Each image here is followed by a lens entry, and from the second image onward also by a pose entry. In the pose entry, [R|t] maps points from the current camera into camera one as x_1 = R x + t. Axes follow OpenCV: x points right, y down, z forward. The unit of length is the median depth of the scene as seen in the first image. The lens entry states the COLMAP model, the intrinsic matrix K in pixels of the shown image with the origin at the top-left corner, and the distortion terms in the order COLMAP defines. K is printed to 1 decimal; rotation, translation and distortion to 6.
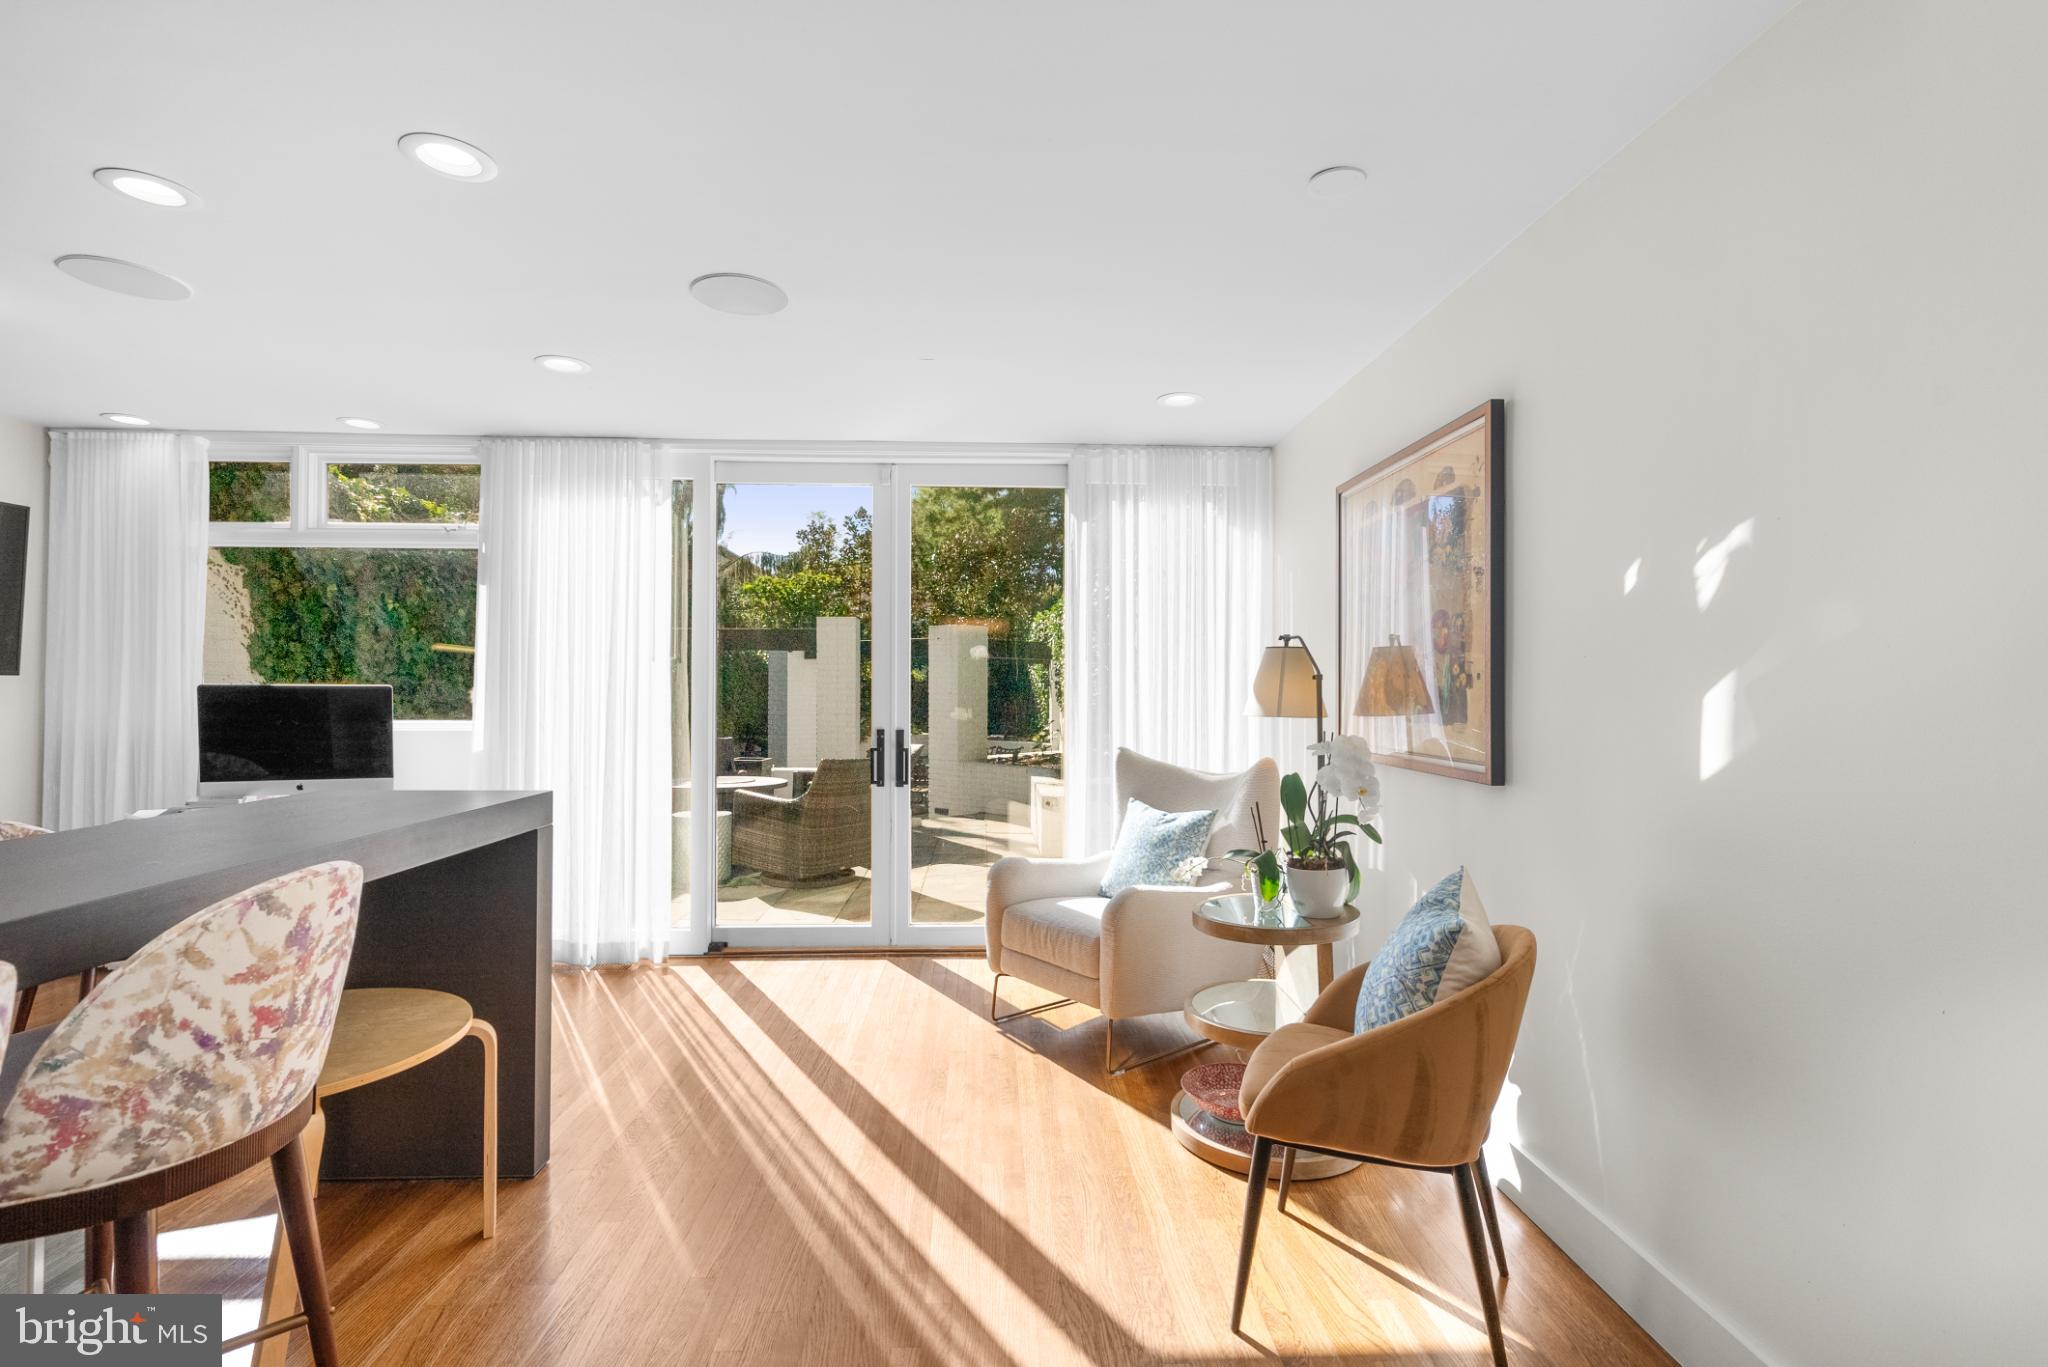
lens RADIAL K [[944.7, 0, 1029.8], [0, 944.7, 679.6], [0, 0, 1]] dist [-0.008224, 0.000225]
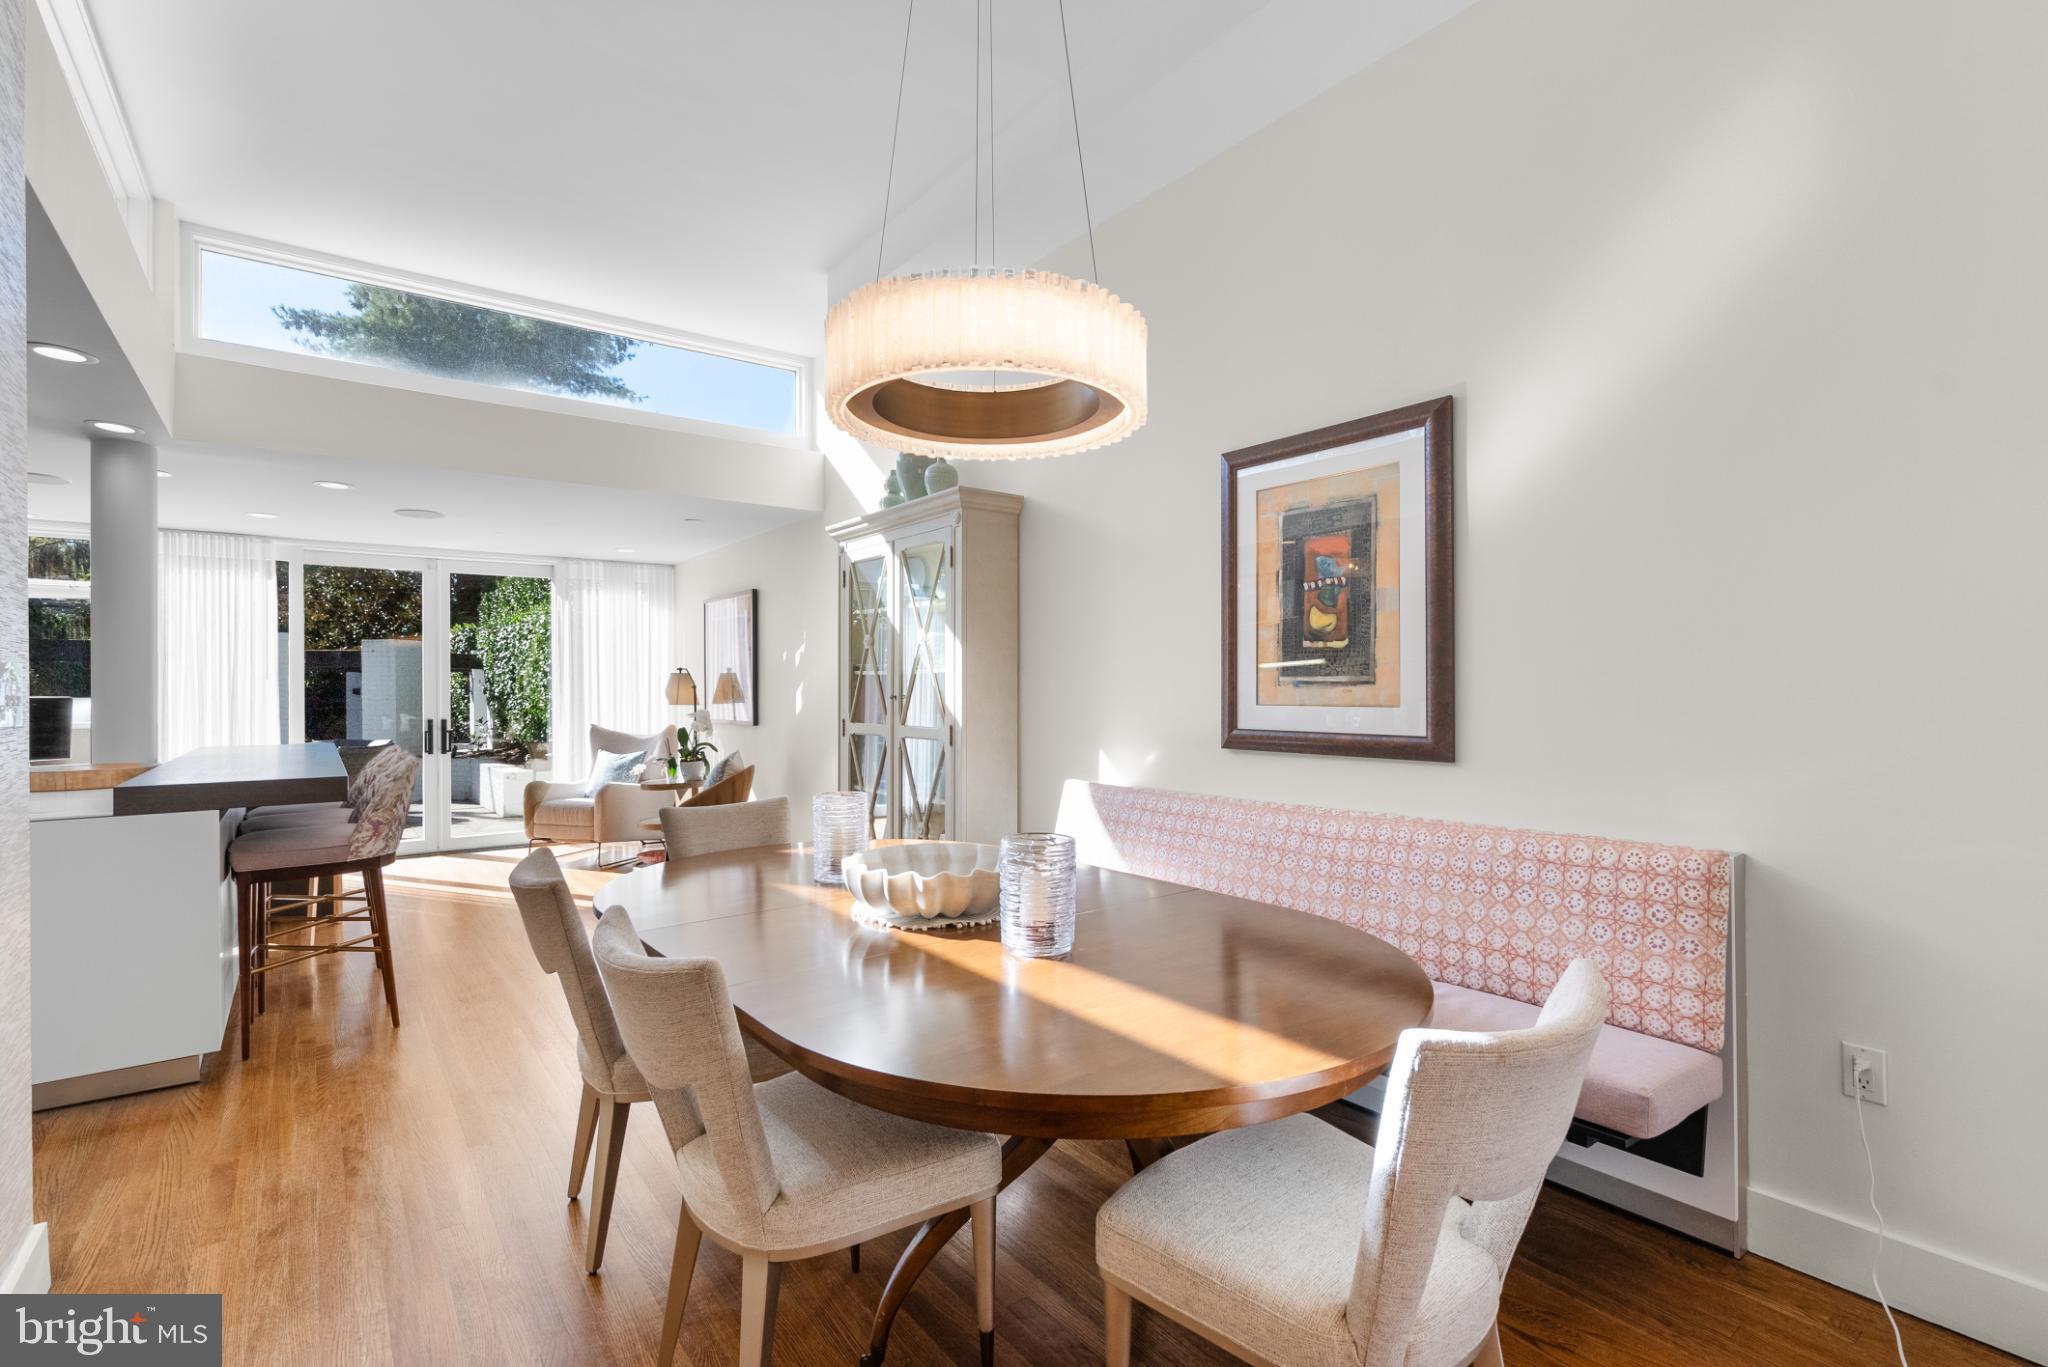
lens RADIAL K [[944.7, 0, 1018.9], [0, 944.7, 688.0], [0, 0, 1]] dist [-0.008224, 0.000225]
pose [[0.827720, -0.010505, 0.561044, -0.286305], [0.006839, 0.999939, 0.008633, -0.012149], [-0.561100, -0.003309, 0.827741, -1.168793]]
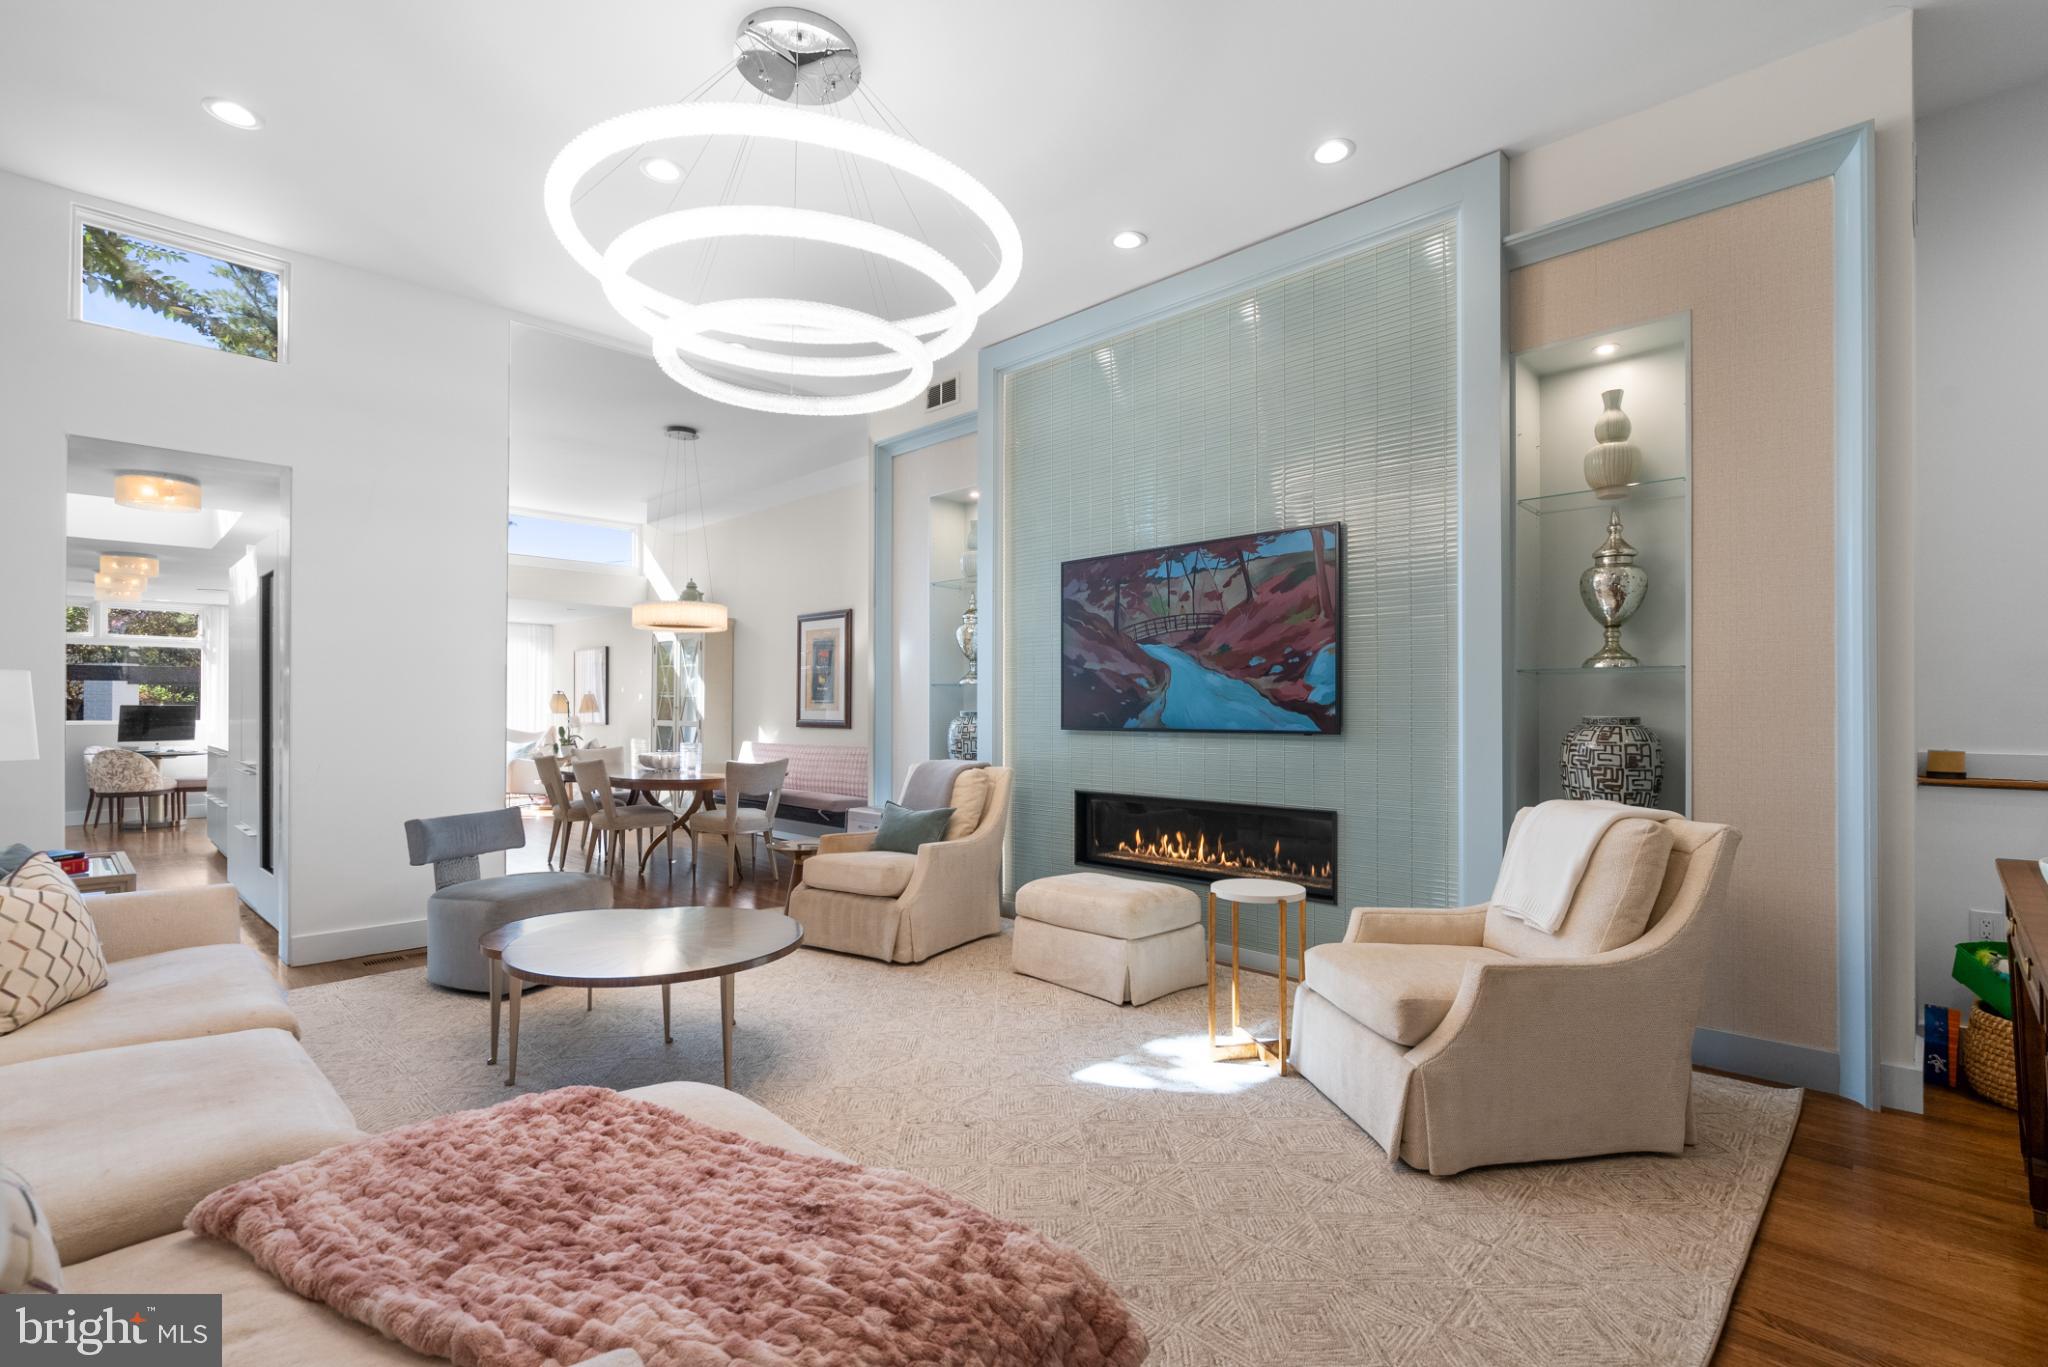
lens RADIAL K [[944.7, 0, 1017.1], [0, 944.7, 688.1], [0, 0, 1]] dist [-0.008224, 0.000225]
pose [[0.737207, 0.008994, 0.675607, -0.821655], [-0.001576, 0.999932, -0.011593, -0.017157], [-0.675665, 0.007482, 0.737171, -2.676674]]
